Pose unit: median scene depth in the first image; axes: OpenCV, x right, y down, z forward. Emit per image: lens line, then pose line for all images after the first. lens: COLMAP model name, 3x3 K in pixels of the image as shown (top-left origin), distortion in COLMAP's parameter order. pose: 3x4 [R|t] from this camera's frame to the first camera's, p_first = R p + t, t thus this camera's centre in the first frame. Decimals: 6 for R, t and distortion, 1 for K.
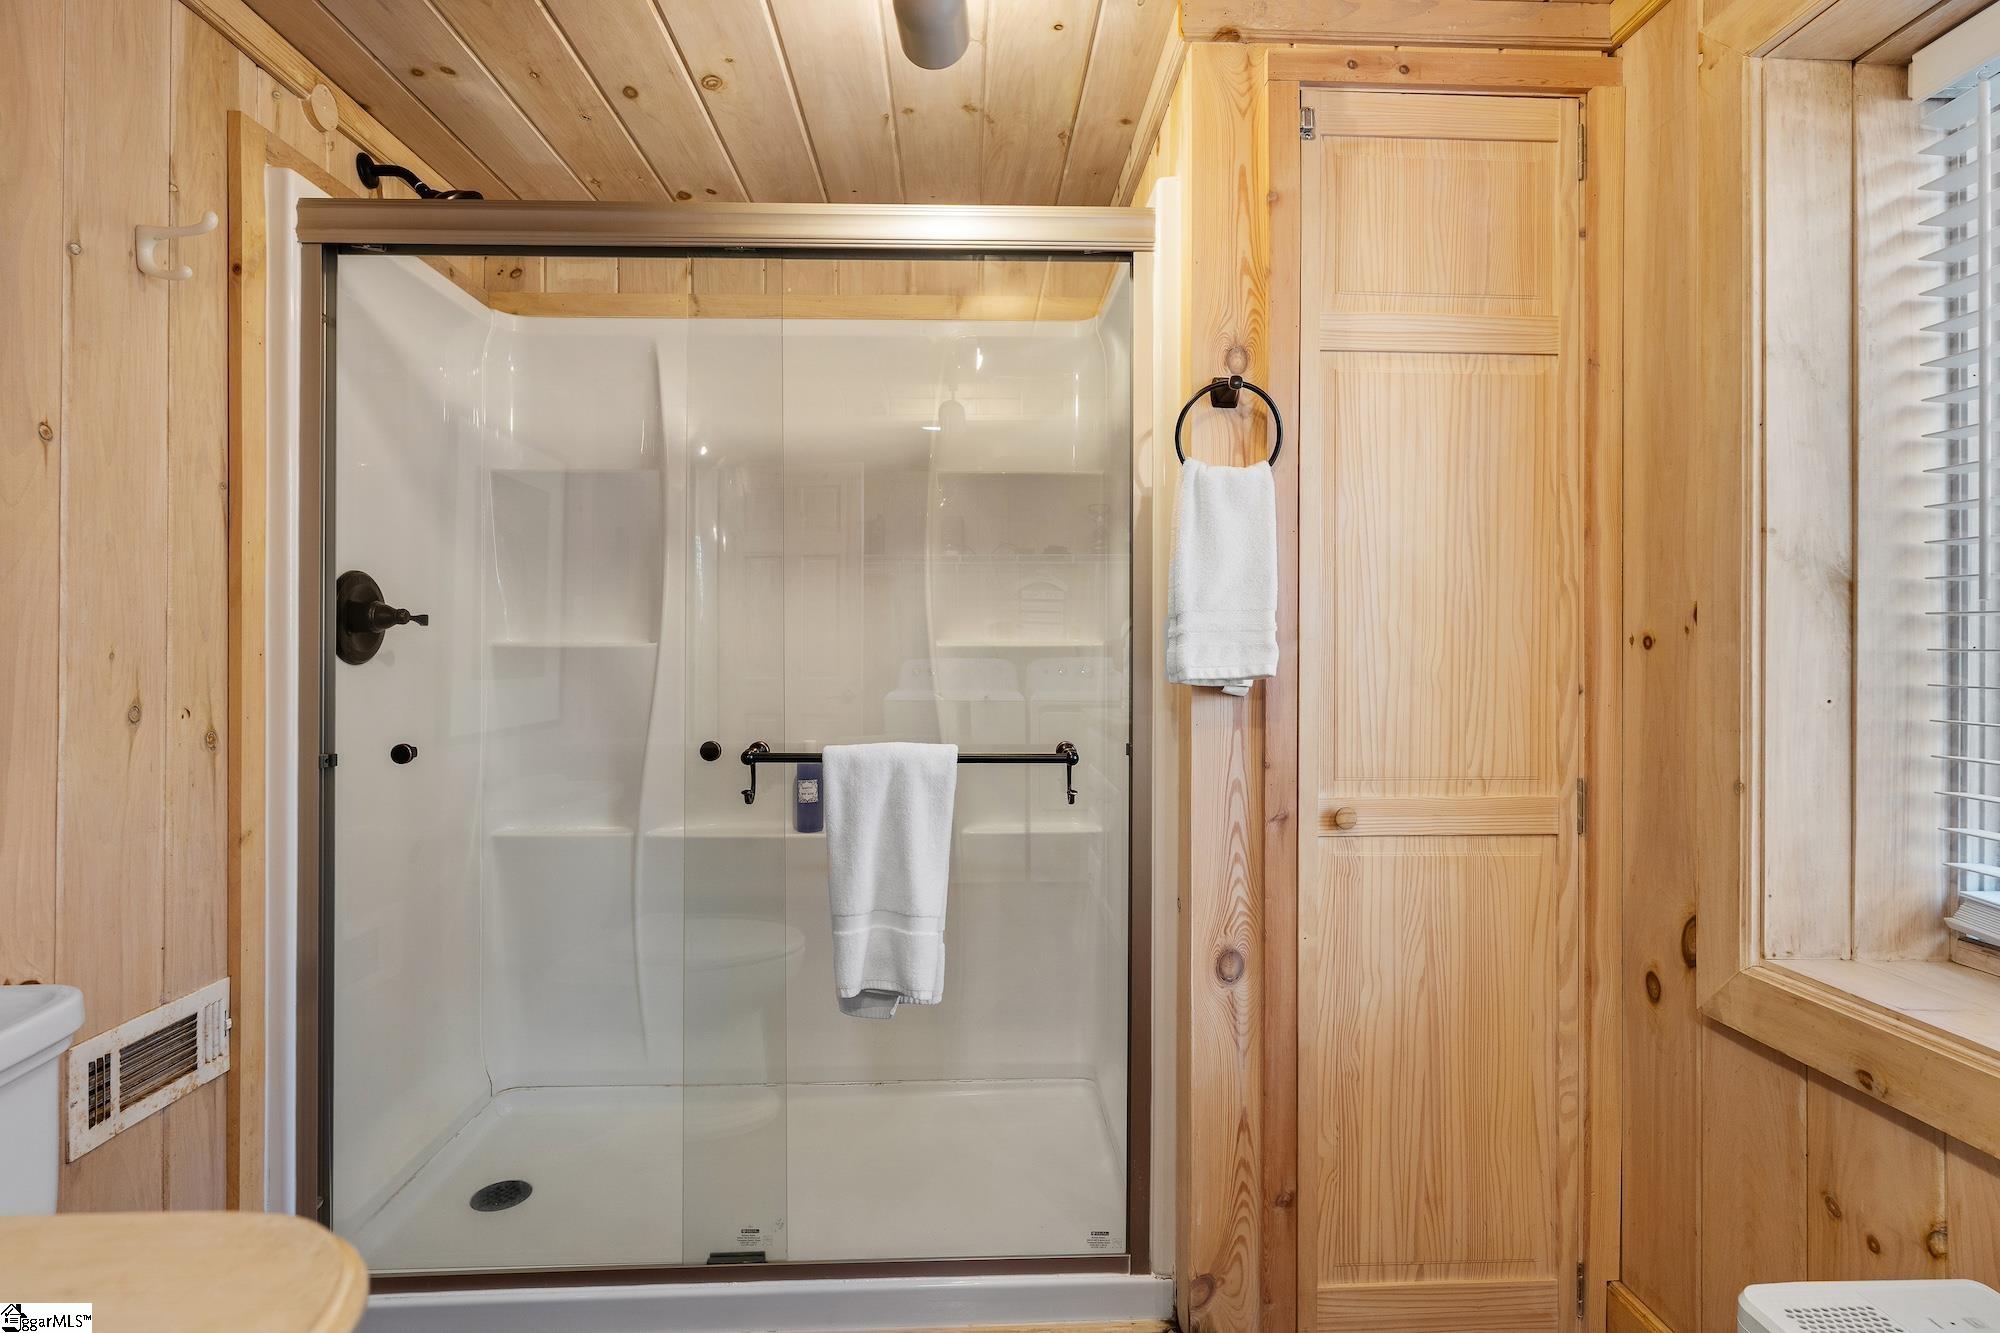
lens RADIAL K [[997.2, 0, 1001.0], [0, 997.2, 647.4], [0, 0, 1]] dist [-0.001438, 0.002299]
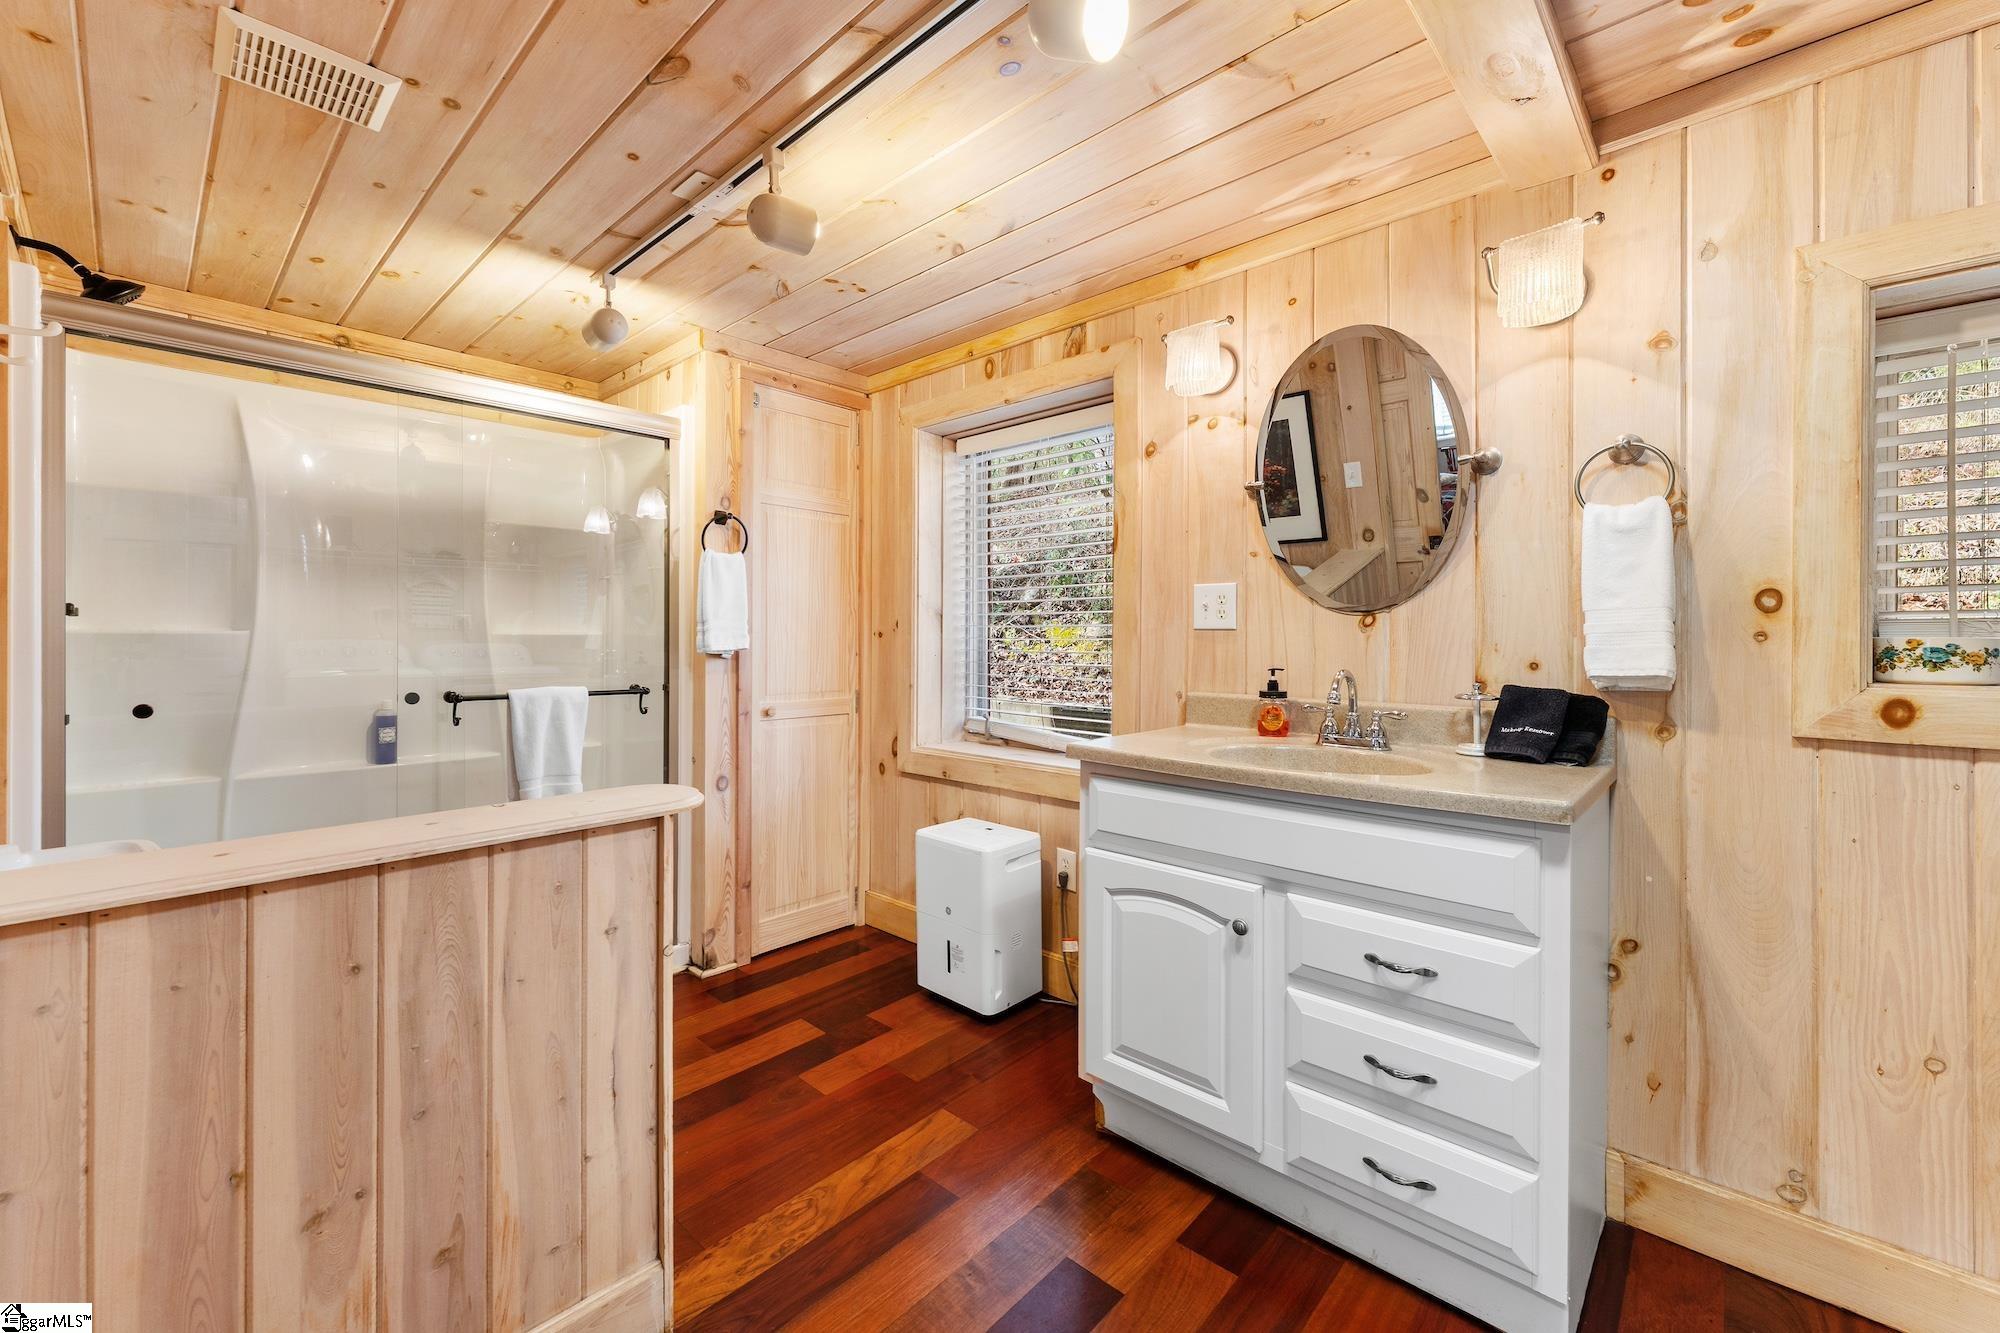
lens RADIAL K [[810.3, 0, 995.8], [0, 810.3, 635.7], [0, 0, 1]] dist [-0.000287, -0.000047]
pose [[0.708690, 0.003814, 0.705510, -0.589333], [-0.003716, 0.999992, -0.001674, -0.000197], [-0.705511, -0.001435, 0.708698, -0.660817]]
